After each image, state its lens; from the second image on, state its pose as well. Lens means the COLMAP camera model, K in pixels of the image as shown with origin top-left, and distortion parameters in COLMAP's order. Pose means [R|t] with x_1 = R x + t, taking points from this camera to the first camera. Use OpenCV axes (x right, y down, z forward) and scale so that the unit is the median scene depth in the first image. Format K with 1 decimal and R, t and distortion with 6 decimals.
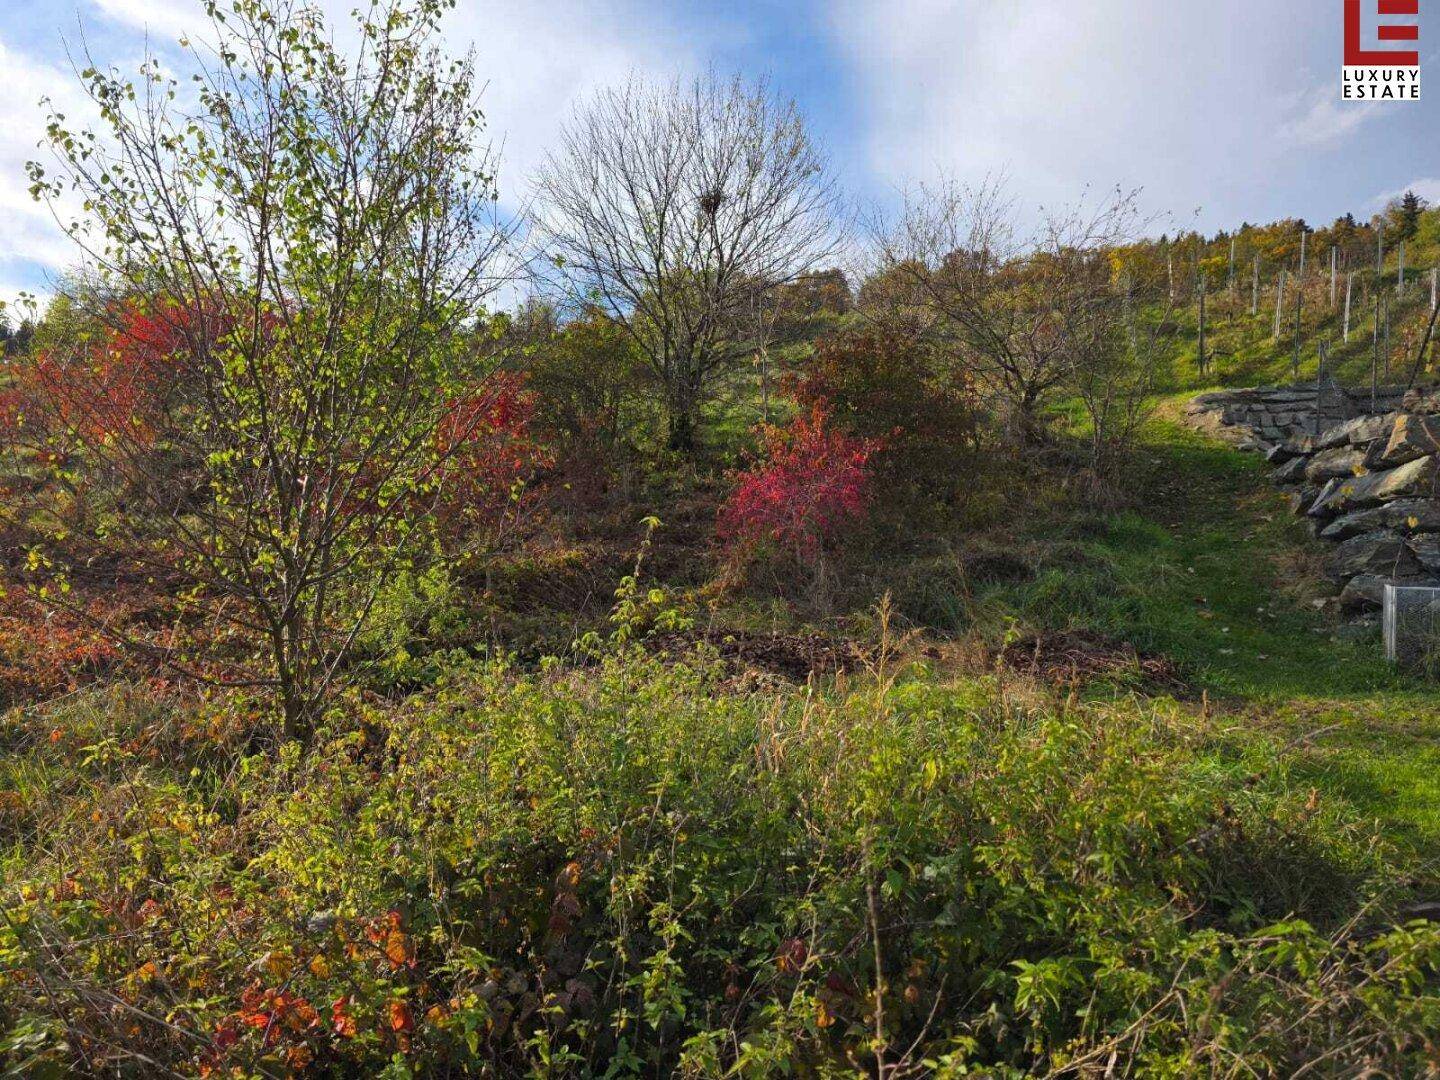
lens RADIAL K [[981.8, 0, 720.0], [0, 981.8, 540.0], [0, 0, 1]] dist [0.076293, -0.065435]
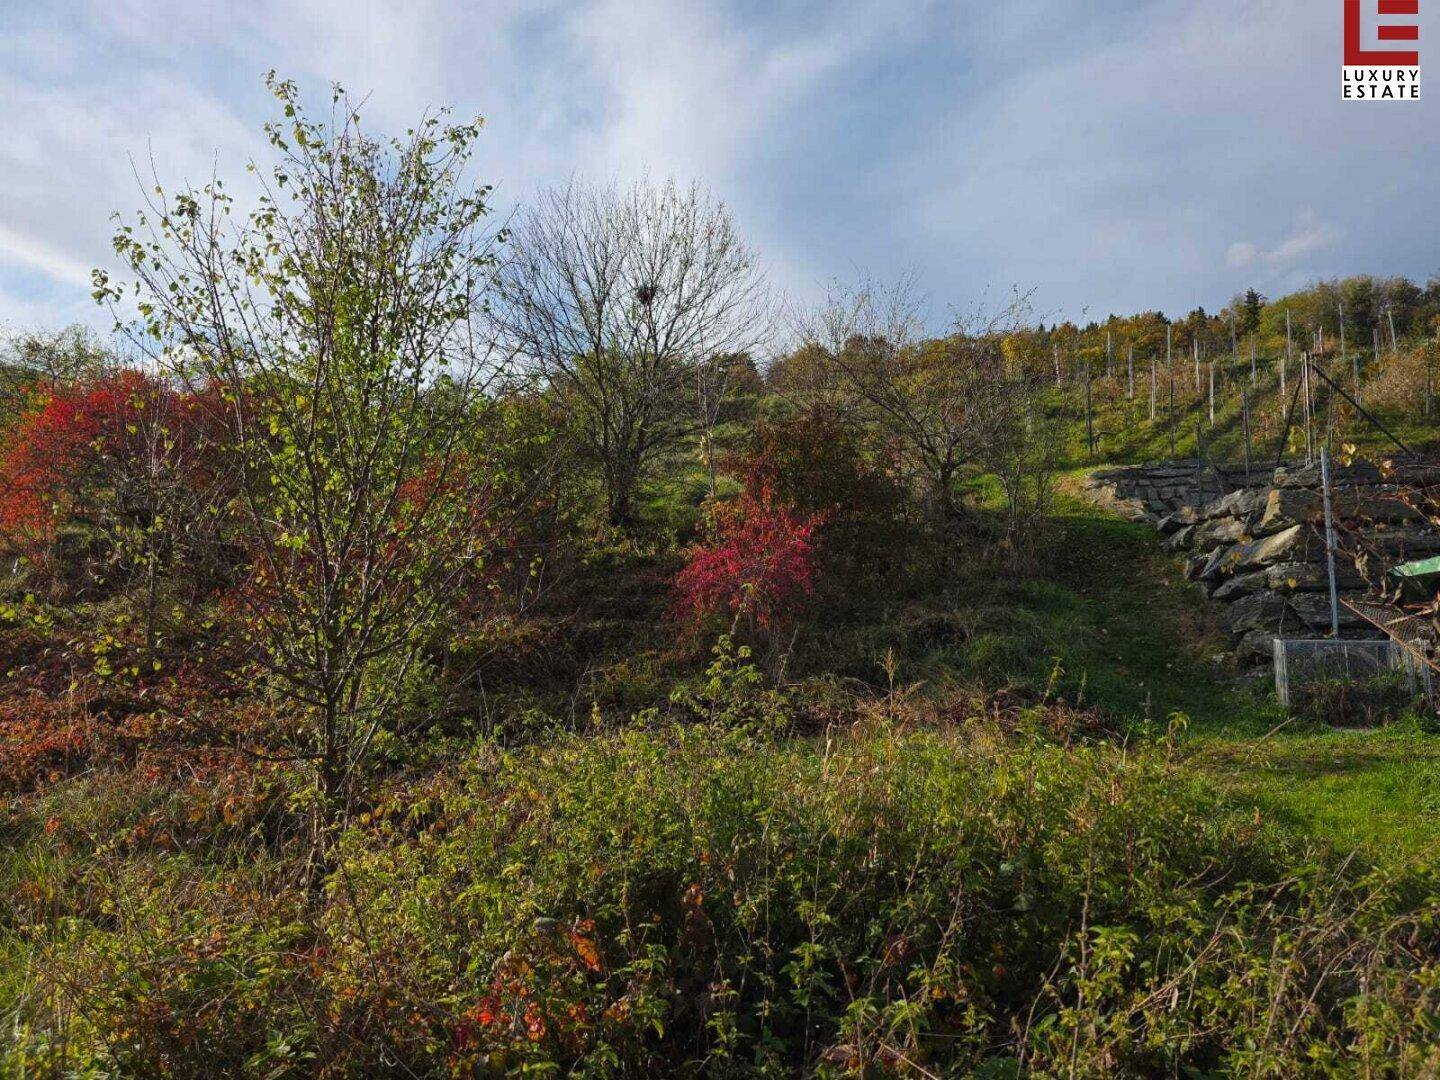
lens RADIAL K [[1019.4, 0, 717.4], [0, 1019.4, 516.4], [0, 0, 1]] dist [0.102076, -0.107102]
pose [[0.992035, -0.011803, 0.125410, -0.076228], [0.024101, 0.994993, -0.096999, 0.004042], [-0.123637, 0.099249, 0.987352, -0.068287]]
